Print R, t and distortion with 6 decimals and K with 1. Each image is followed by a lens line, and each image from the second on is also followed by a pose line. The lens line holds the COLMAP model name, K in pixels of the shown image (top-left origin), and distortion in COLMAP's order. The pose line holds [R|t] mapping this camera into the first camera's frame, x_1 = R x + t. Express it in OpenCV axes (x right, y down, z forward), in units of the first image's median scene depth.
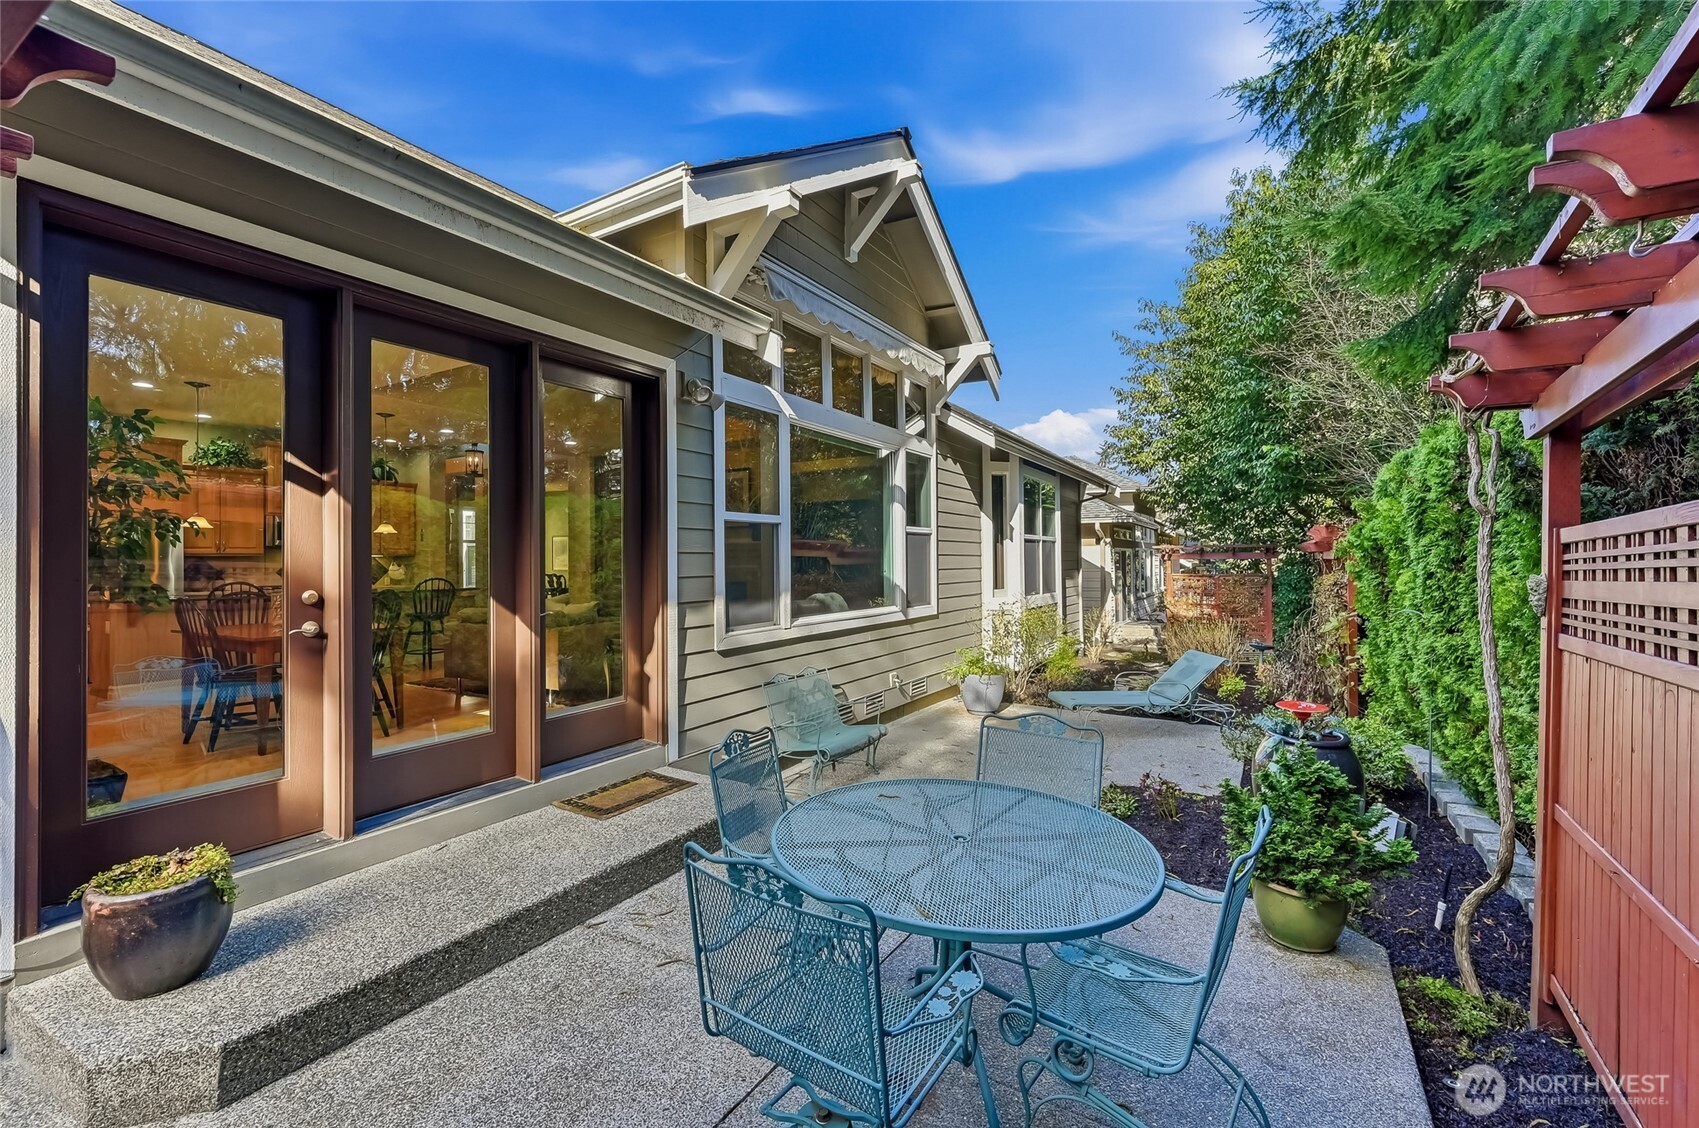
lens RADIAL K [[727.9, 0, 844.3], [0, 727.9, 569.2], [0, 0, 1]] dist [-0.000341, -0.000222]
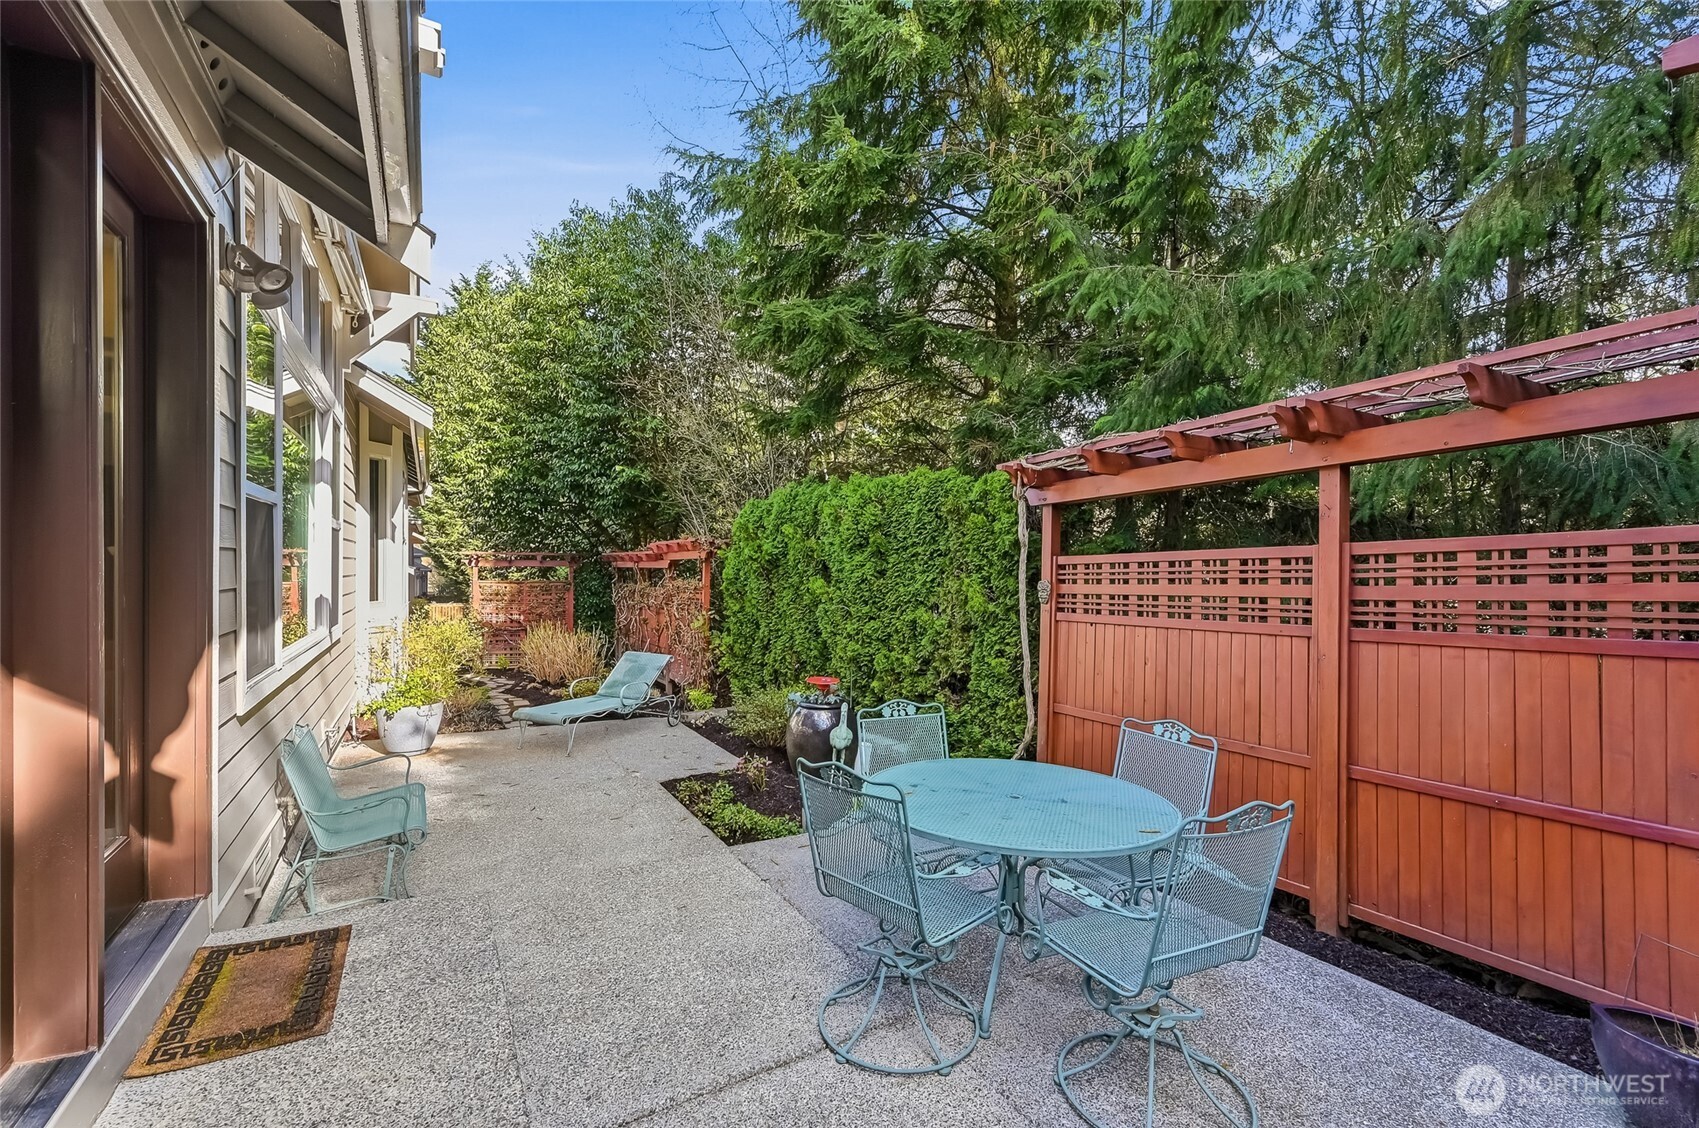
lens RADIAL K [[727.9, 0, 851.1], [0, 727.9, 582.1], [0, 0, 1]] dist [-0.000341, -0.000222]
pose [[0.464139, -0.001847, 0.885761, -0.540360], [-0.003940, 0.999984, 0.004149, 0.002683], [-0.885754, -0.005415, 0.464124, 0.344141]]
